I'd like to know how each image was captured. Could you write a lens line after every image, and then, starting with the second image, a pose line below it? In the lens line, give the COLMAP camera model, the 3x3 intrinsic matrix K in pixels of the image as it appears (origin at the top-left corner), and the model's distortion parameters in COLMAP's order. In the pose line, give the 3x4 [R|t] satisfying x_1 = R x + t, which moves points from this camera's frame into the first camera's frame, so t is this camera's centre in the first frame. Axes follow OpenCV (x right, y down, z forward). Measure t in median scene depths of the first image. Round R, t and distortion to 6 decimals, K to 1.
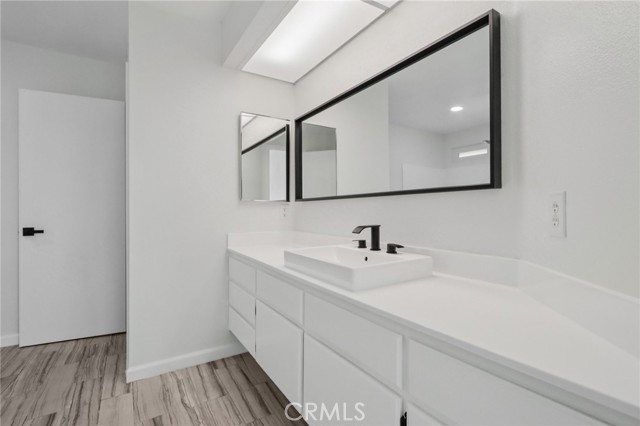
lens RADIAL K [[296.7, 0, 312.7], [0, 296.7, 212.0], [0, 0, 1]] dist [-0.001566, -0.001114]
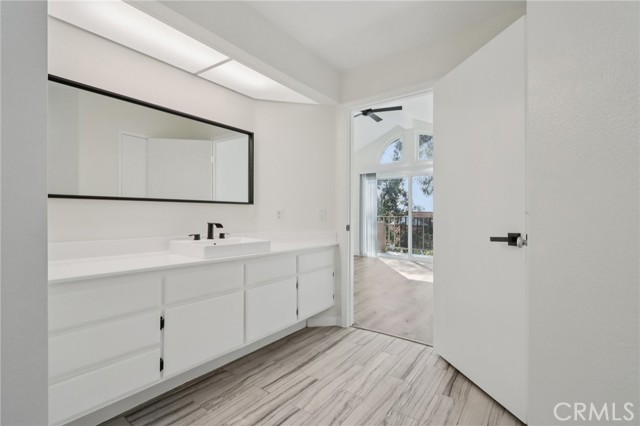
lens RADIAL K [[296.7, 0, 312.7], [0, 296.7, 212.0], [0, 0, 1]] dist [-0.001566, -0.001114]
pose [[-0.347619, 0.005470, 0.937620, -1.439924], [-0.002830, 0.999972, -0.006883, -0.000568], [-0.937632, -0.005046, -0.347594, 1.070226]]
